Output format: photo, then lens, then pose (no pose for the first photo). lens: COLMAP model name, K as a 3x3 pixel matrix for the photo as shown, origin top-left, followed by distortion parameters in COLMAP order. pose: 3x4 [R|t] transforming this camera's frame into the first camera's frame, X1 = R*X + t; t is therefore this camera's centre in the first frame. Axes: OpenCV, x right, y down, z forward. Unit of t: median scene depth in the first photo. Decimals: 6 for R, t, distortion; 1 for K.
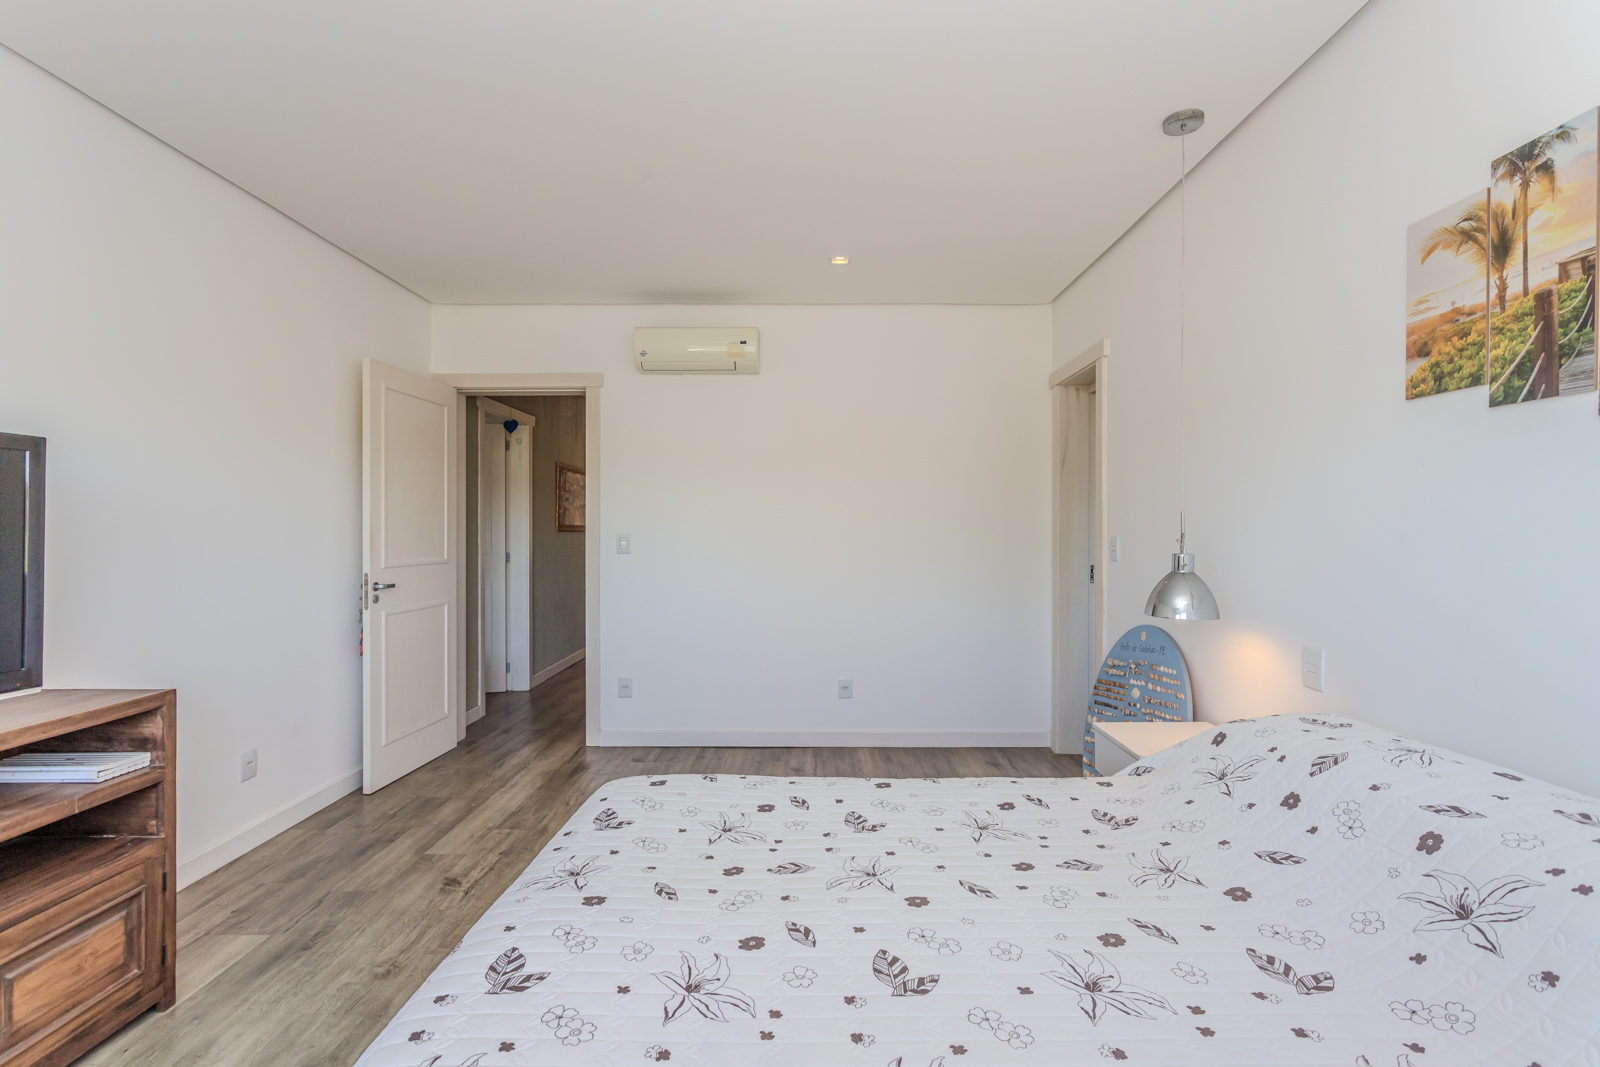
lens RADIAL K [[751.3, 0, 802.2], [0, 751.3, 532.8], [0, 0, 1]] dist [-0.005942, 0.001812]
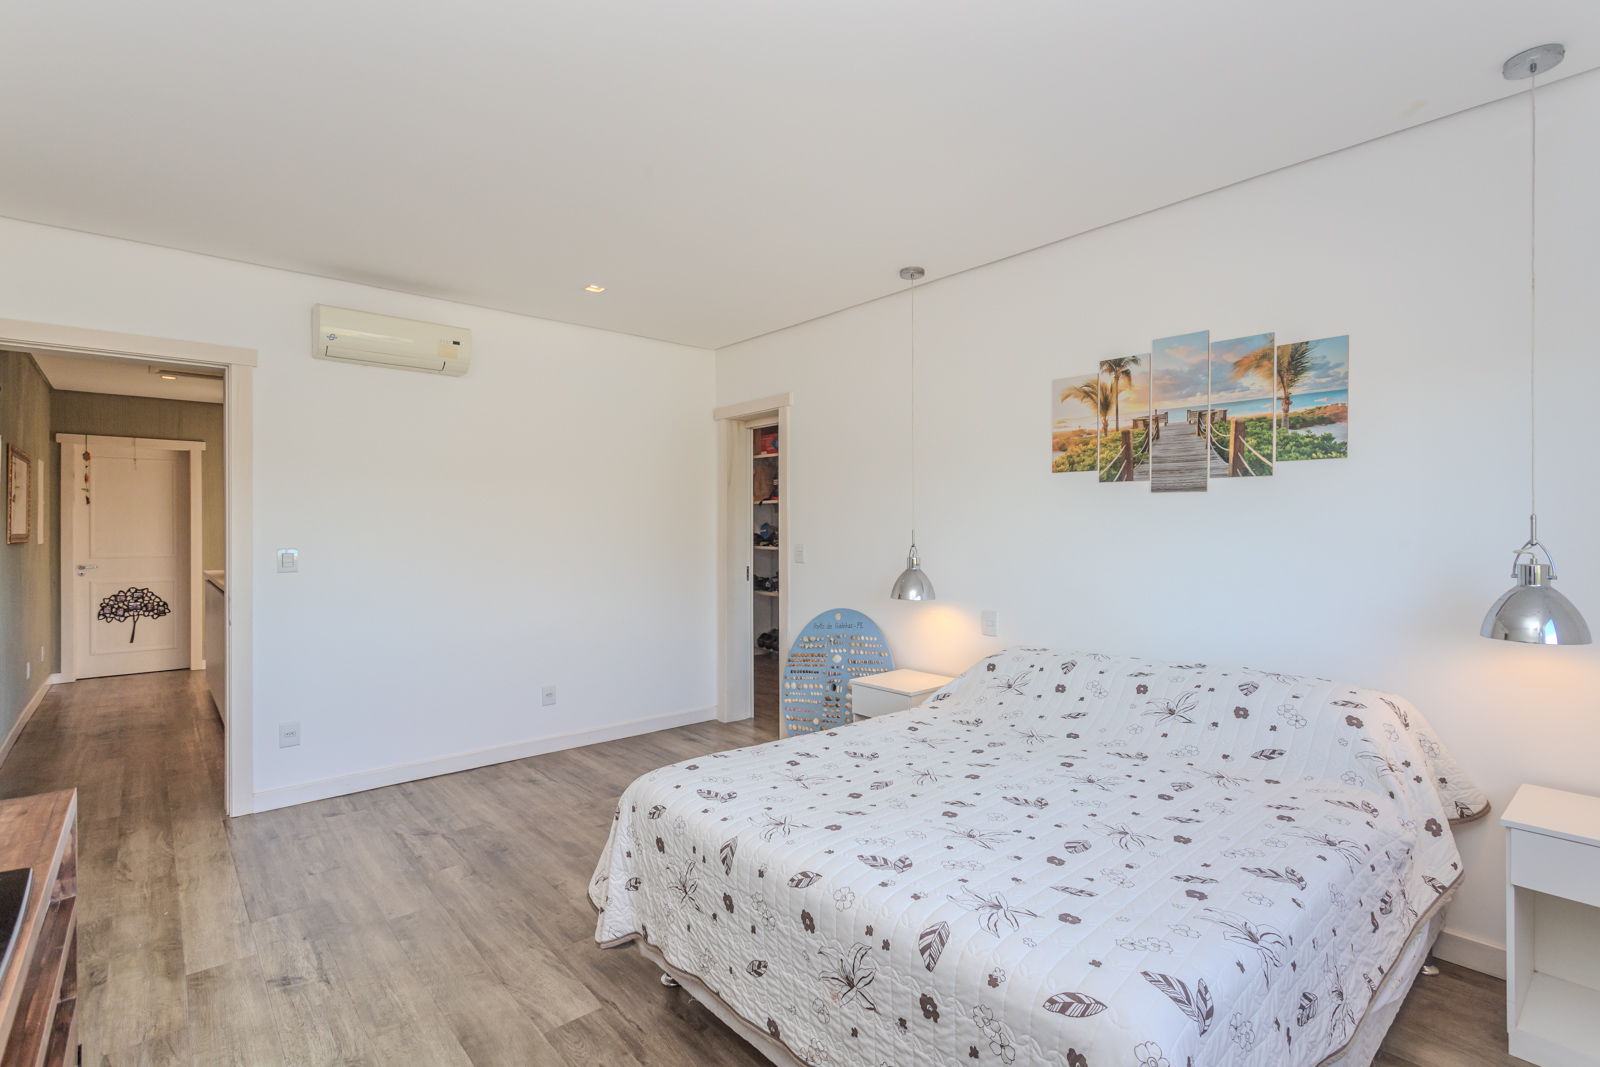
lens RADIAL K [[751.3, 0, 809.5], [0, 751.3, 528.2], [0, 0, 1]] dist [-0.005942, 0.001812]
pose [[0.746434, -0.001592, 0.665457, -0.992819], [0.005784, 0.999975, -0.004094, -0.038383], [-0.665434, 0.006905, 0.746425, 0.007601]]
